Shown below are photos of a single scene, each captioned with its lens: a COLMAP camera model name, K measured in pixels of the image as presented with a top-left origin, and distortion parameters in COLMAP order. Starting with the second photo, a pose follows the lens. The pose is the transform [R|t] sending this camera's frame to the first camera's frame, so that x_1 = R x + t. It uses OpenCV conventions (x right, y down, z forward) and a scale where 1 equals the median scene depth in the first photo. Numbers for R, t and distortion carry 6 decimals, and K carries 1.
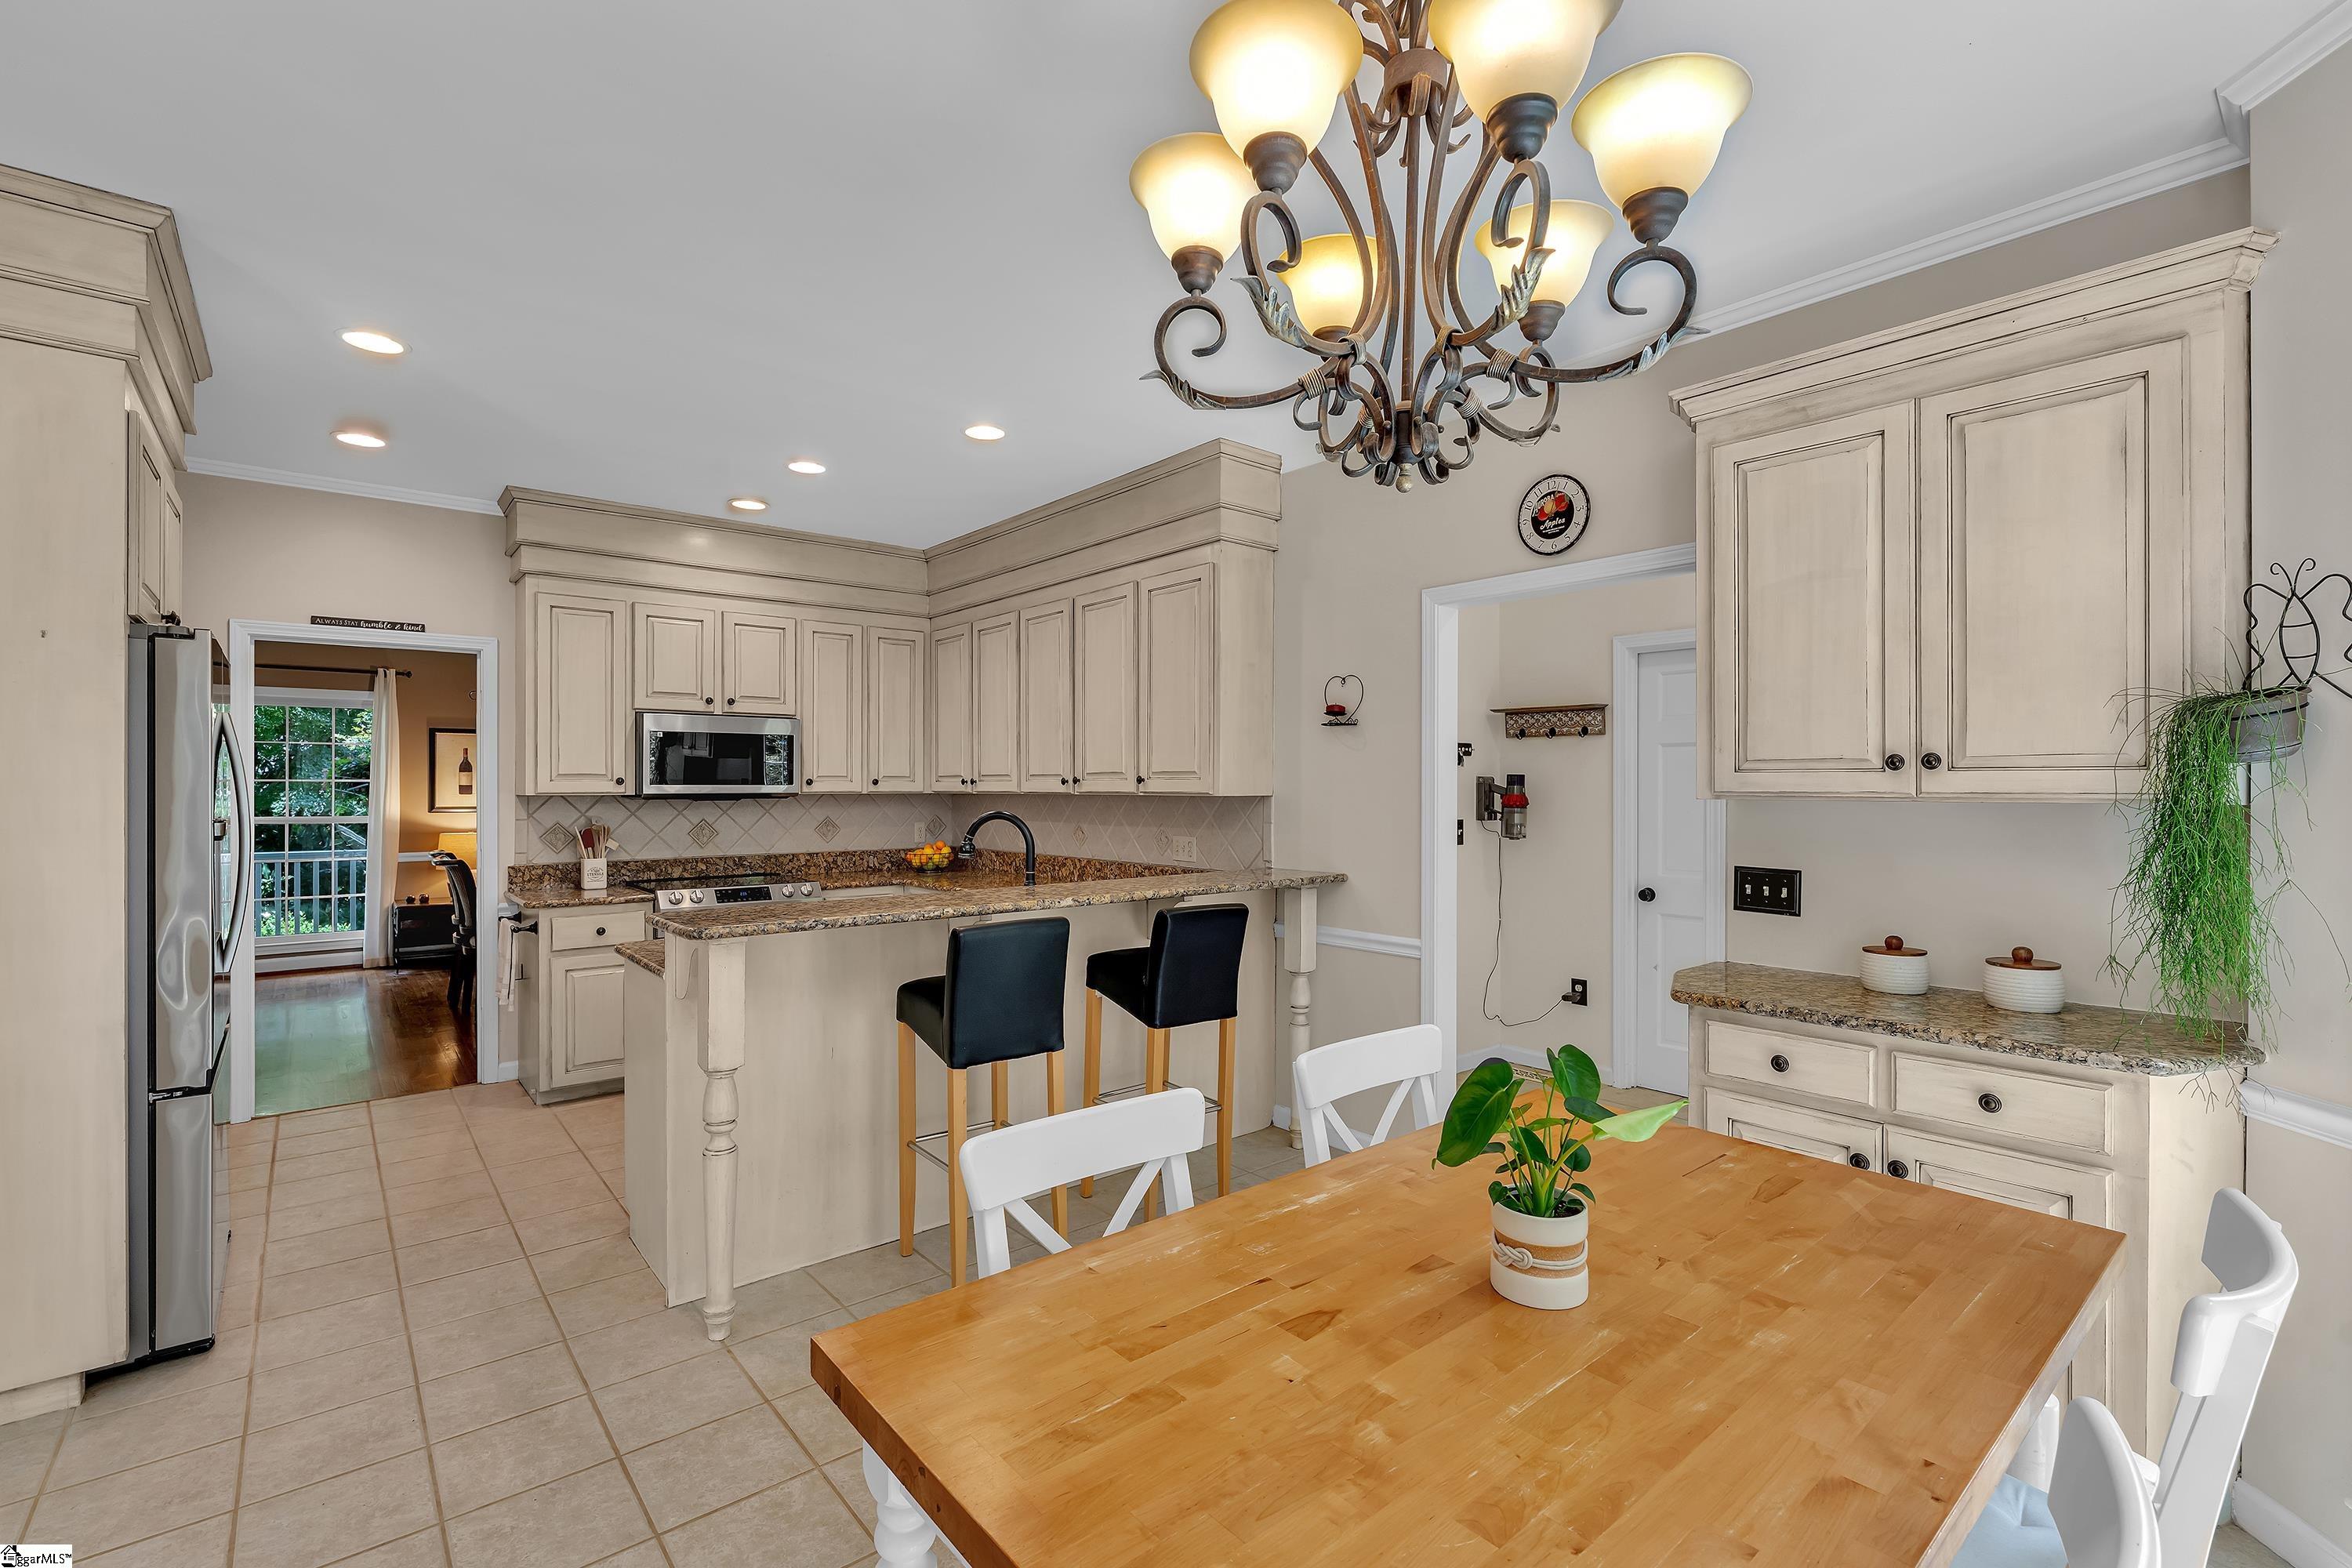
lens RADIAL K [[1045.7, 0, 1170.3], [0, 1045.7, 794.6], [0, 0, 1]] dist [-0.003339, -0.000869]
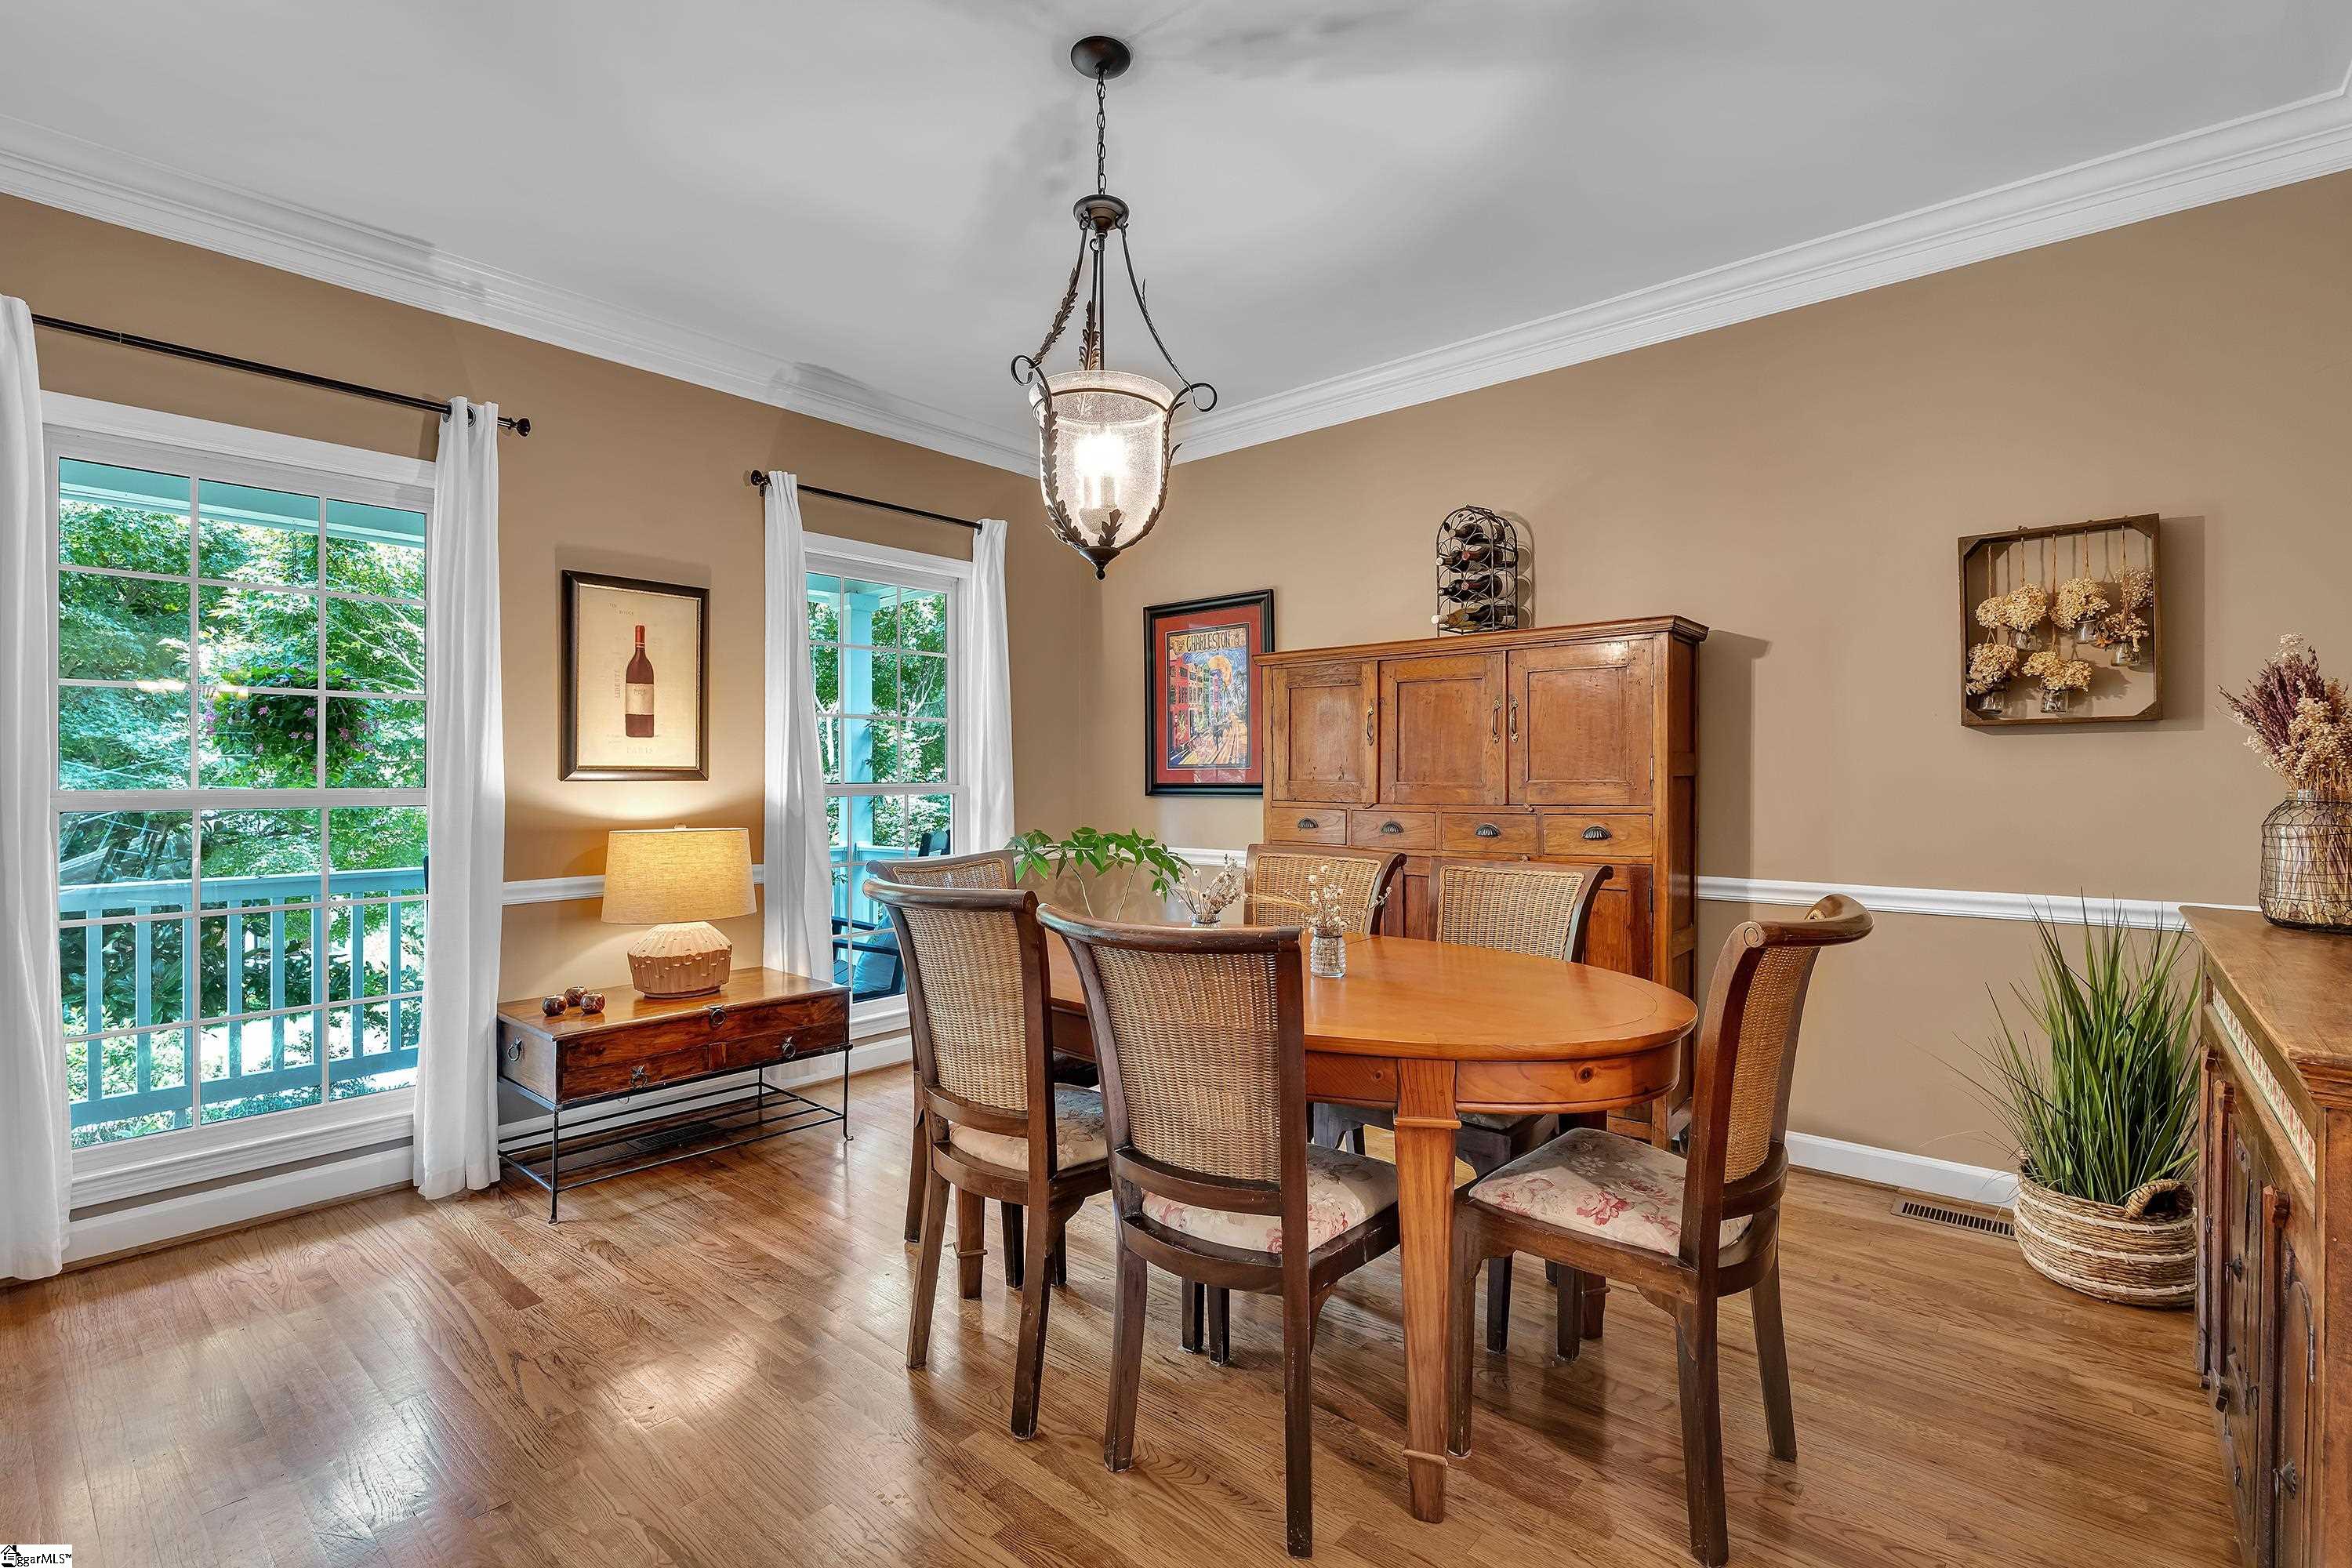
lens RADIAL K [[1045.7, 0, 1180.8], [0, 1045.7, 781.2], [0, 0, 1]] dist [-0.003339, -0.000869]
pose [[0.985282, 0.003383, 0.170904, -0.541400], [-0.003271, 0.999994, -0.000938, 0.017792], [-0.170906, 0.000365, 0.985287, 0.557705]]
